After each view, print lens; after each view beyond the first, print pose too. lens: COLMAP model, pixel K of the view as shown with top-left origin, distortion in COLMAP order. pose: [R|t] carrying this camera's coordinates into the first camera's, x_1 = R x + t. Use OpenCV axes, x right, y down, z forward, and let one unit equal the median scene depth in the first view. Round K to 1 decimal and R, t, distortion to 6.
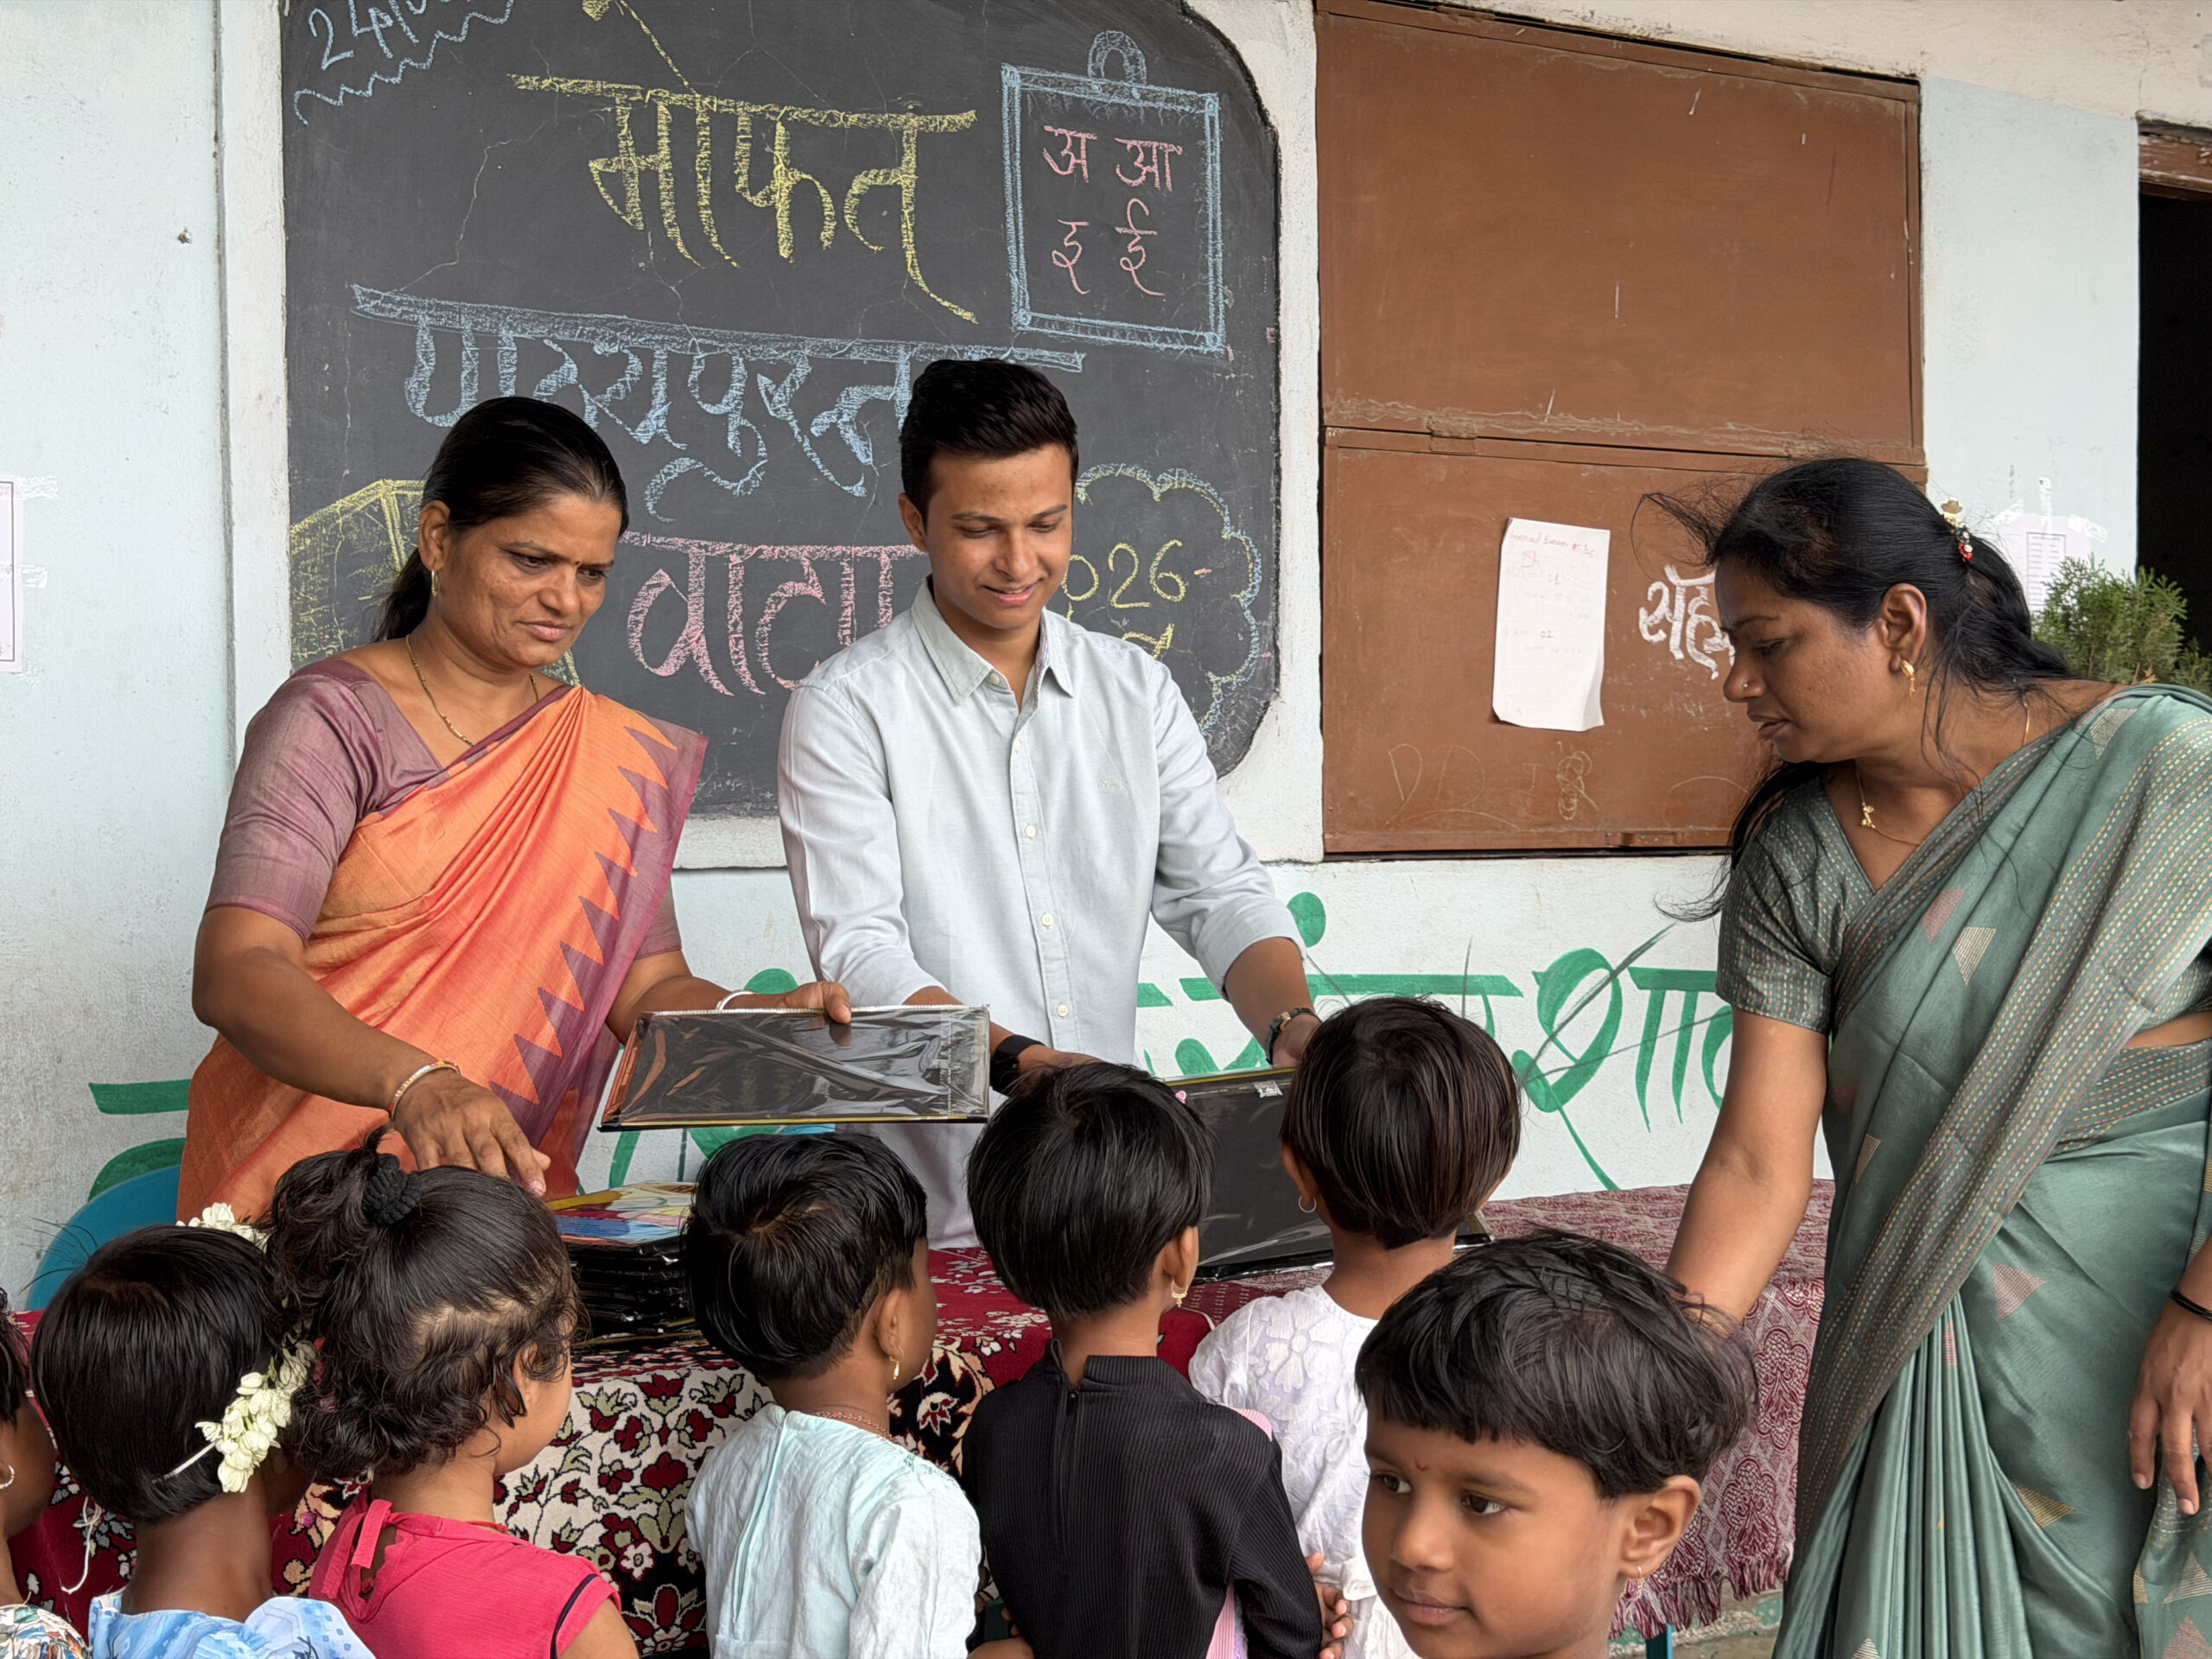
lens RADIAL K [[3097.7, 0, 1111.2], [0, 3097.7, 837.1], [0, 0, 1]] dist [0.121651, 0.000000]
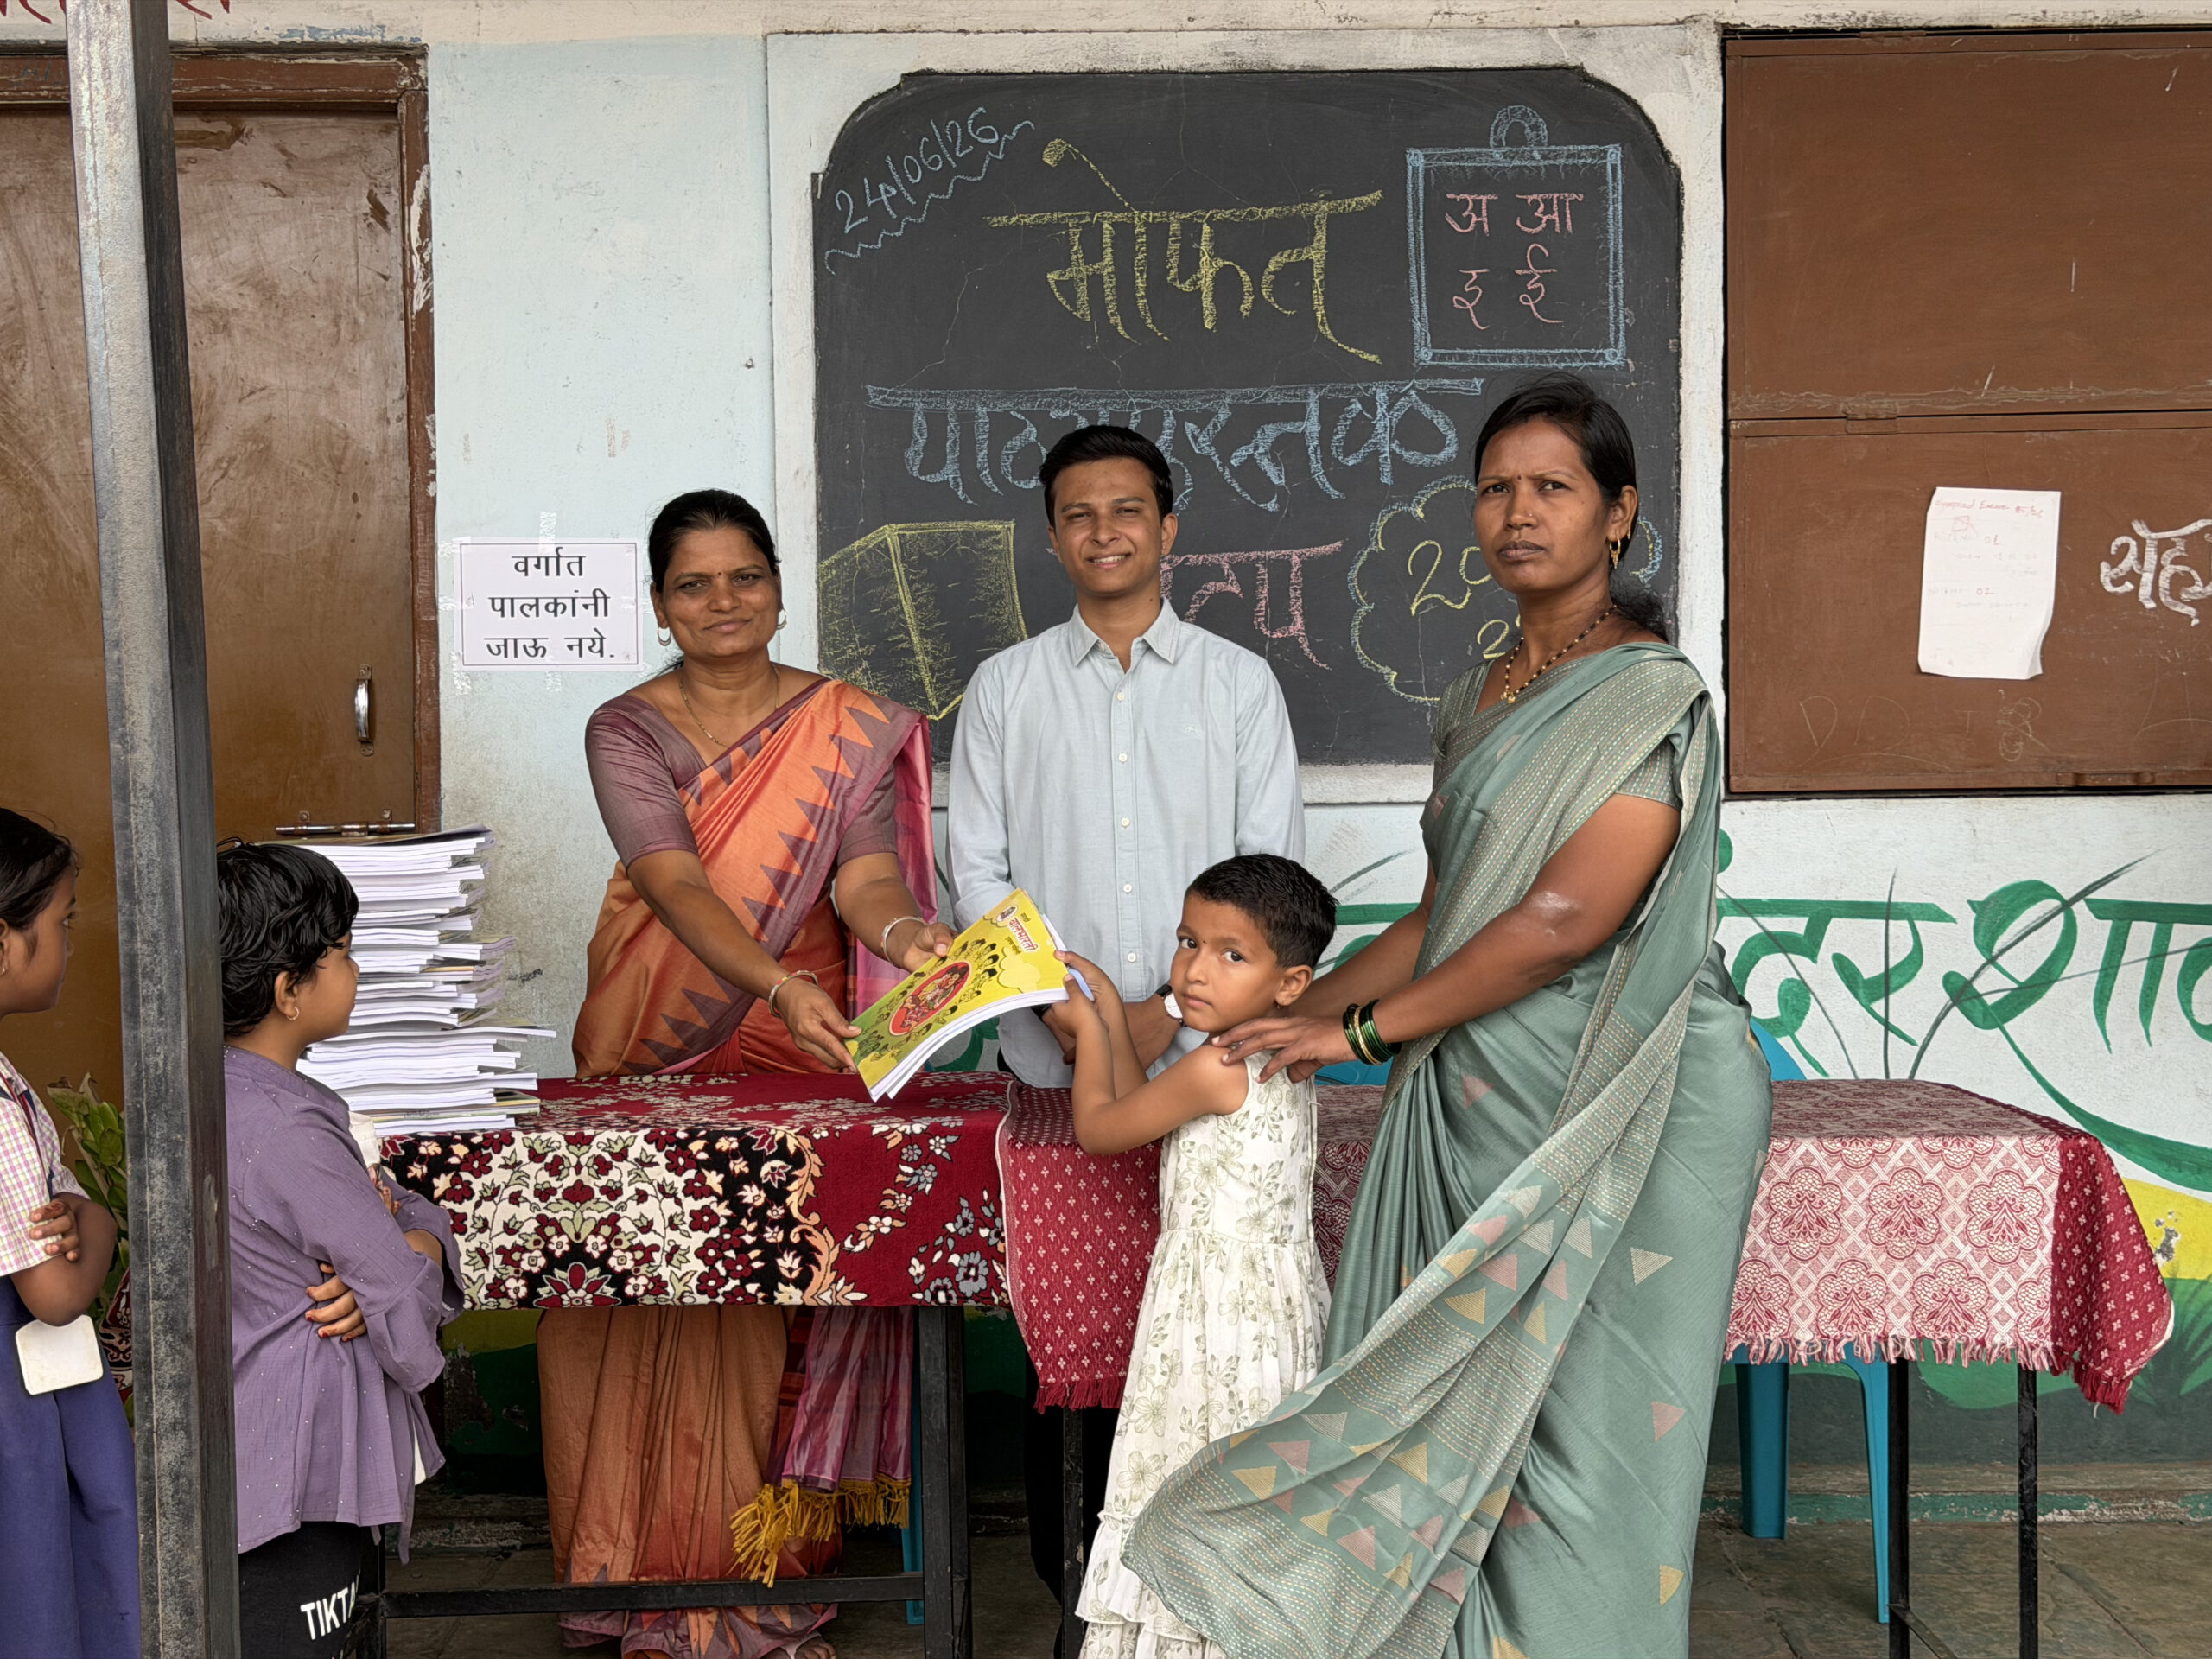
lens RADIAL K [[3097.7, 0, 1107.6], [0, 3097.7, 836.5], [0, 0, 1]] dist [0.121651, 0.000000]
pose [[0.852180, 0.008503, -0.523179, 0.521590], [0.003998, 0.999733, 0.022760, -0.006394], [0.523233, -0.021487, 0.851919, -0.113363]]
